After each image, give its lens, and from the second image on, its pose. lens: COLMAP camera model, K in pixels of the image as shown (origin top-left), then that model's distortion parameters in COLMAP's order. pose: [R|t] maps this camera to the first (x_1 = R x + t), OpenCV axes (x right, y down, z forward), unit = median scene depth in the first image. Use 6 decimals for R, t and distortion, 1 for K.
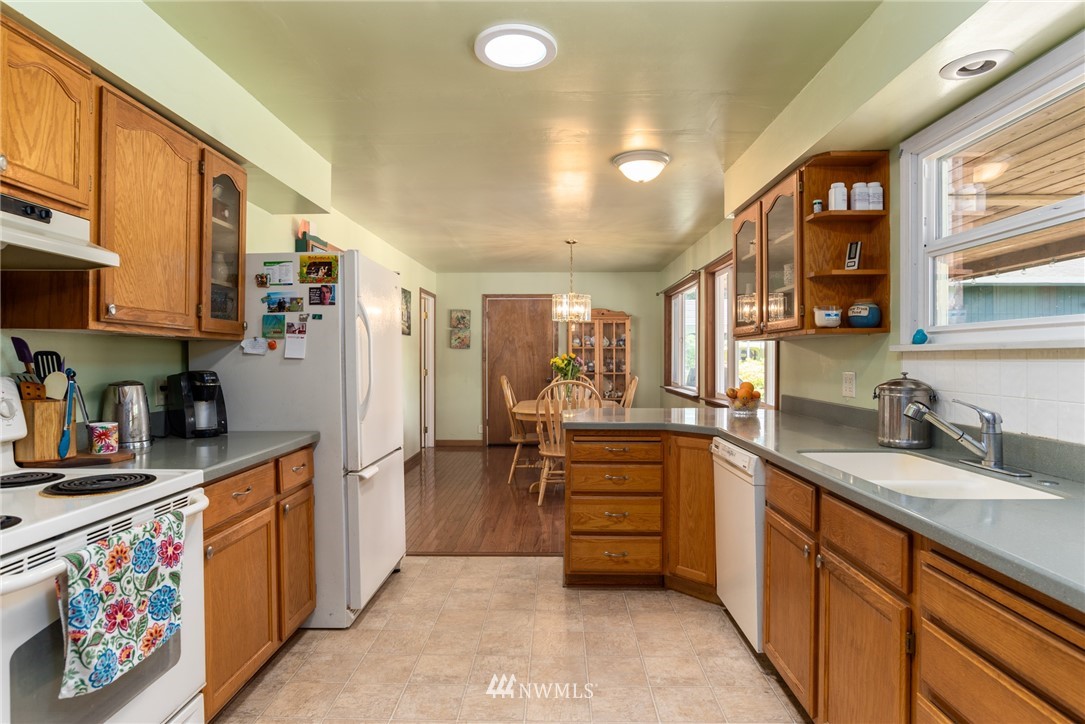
lens RADIAL K [[623.9, 0, 542.2], [0, 623.9, 361.3], [0, 0, 1]] dist [0.000155, 0.000033]
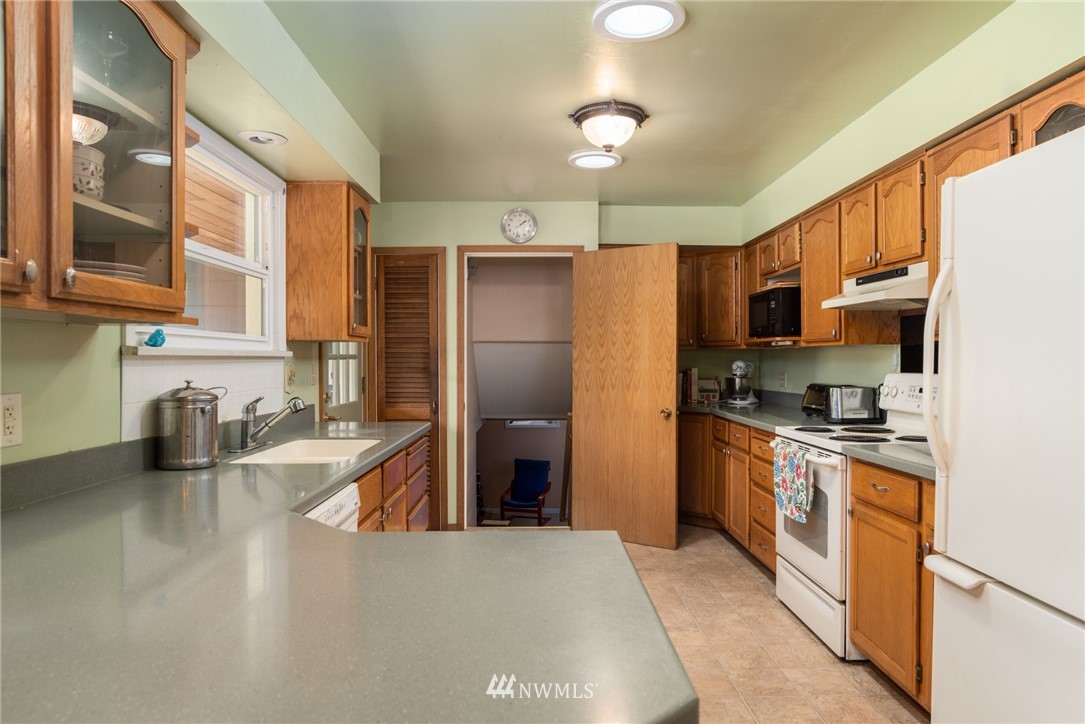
lens RADIAL K [[720.1, 0, 542.4], [0, 720.1, 363.4], [0, 0, 1]] dist [-0.000128, -0.000049]
pose [[-0.999803, 0.002561, -0.019692, 0.120781], [0.002446, 0.999980, 0.005829, -0.011343], [0.019707, 0.005780, -0.999789, 2.175154]]
